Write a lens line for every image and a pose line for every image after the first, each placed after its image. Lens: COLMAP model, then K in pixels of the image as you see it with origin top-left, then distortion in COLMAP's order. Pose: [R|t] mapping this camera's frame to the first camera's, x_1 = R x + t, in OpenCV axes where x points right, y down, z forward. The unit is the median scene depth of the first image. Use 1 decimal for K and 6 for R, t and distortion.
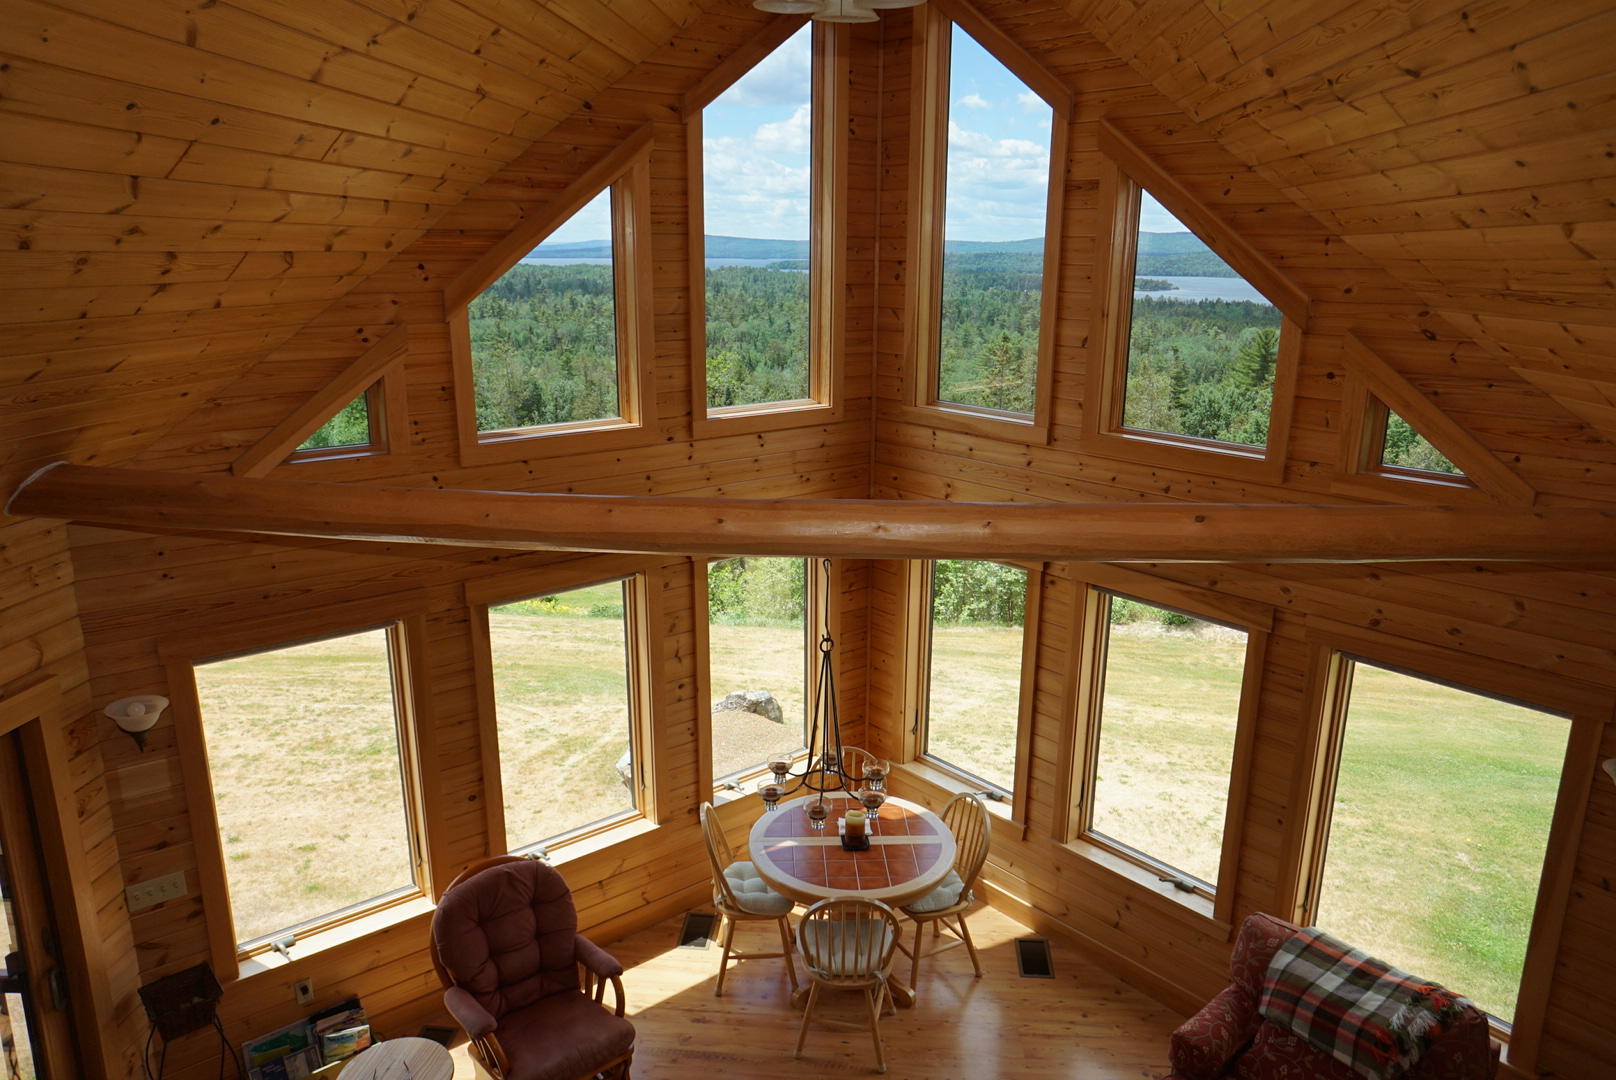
lens RADIAL K [[1072.7, 0, 786.8], [0, 1072.7, 534.0], [0, 0, 1]] dist [-0.004419, -0.000284]
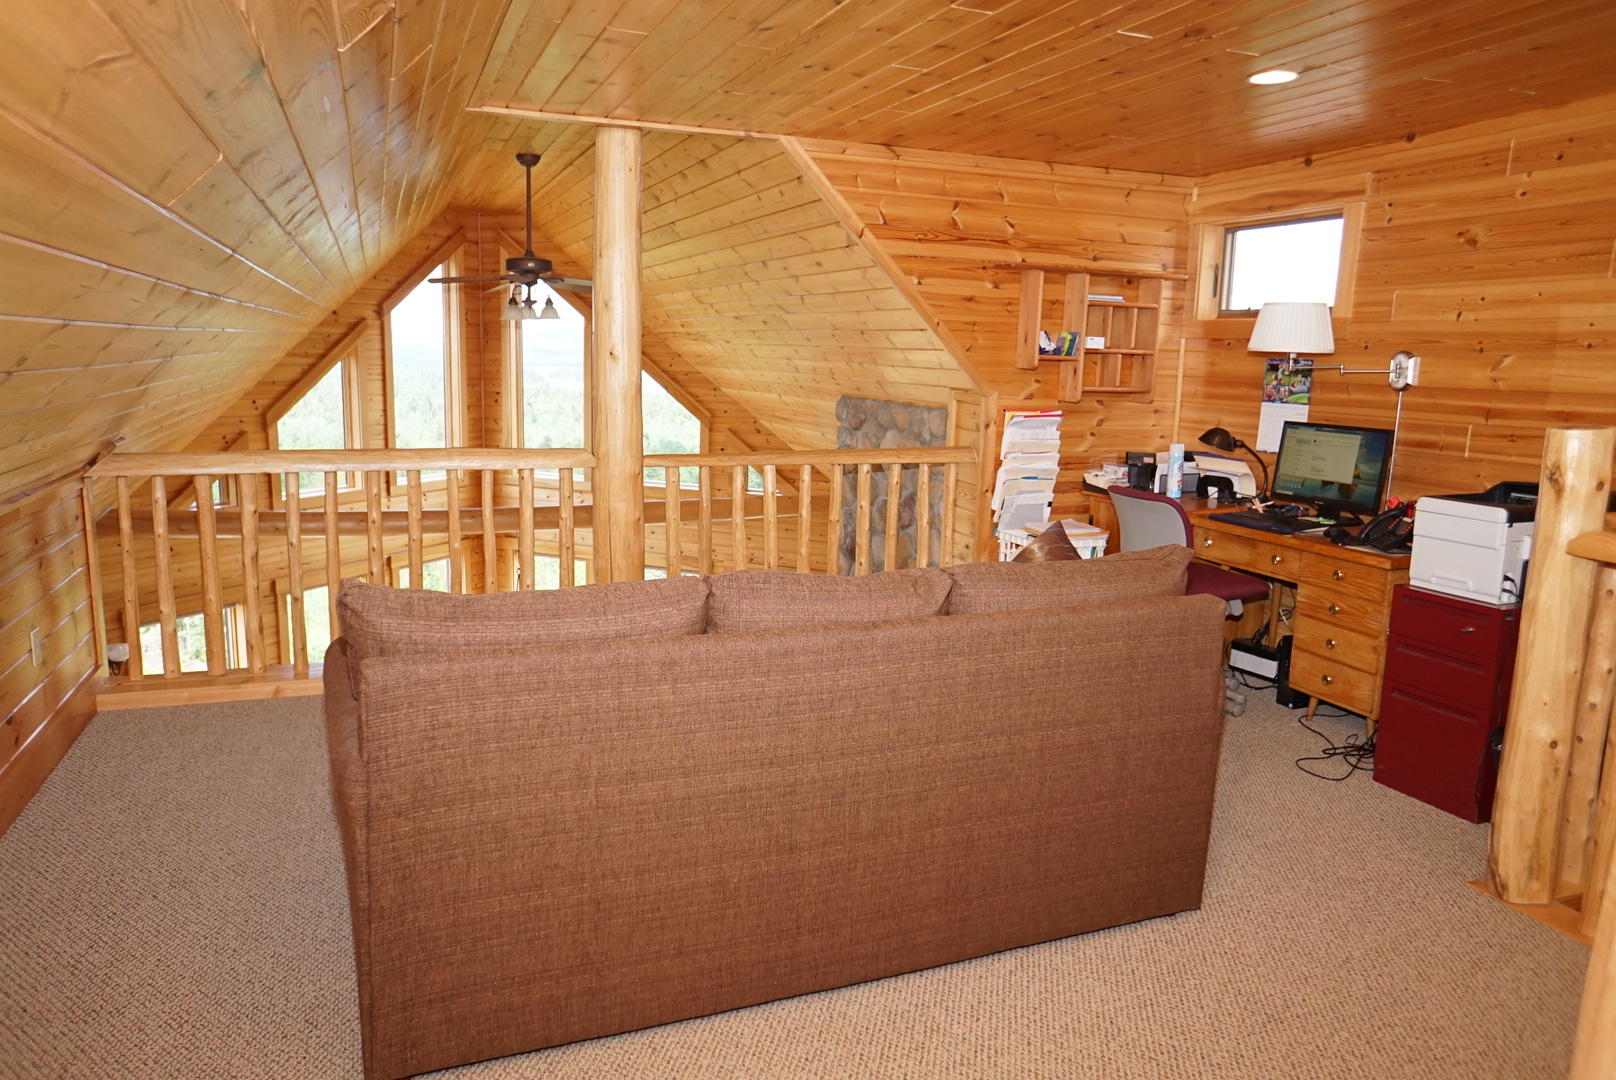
lens RADIAL K [[1072.7, 0, 786.8], [0, 1072.7, 534.0], [0, 0, 1]] dist [-0.004419, -0.000284]
pose [[0.892655, -0.057370, 0.447075, -0.350259], [0.095408, 0.993442, -0.063016, 0.166912], [-0.440528, 0.098906, 0.892274, -0.959540]]
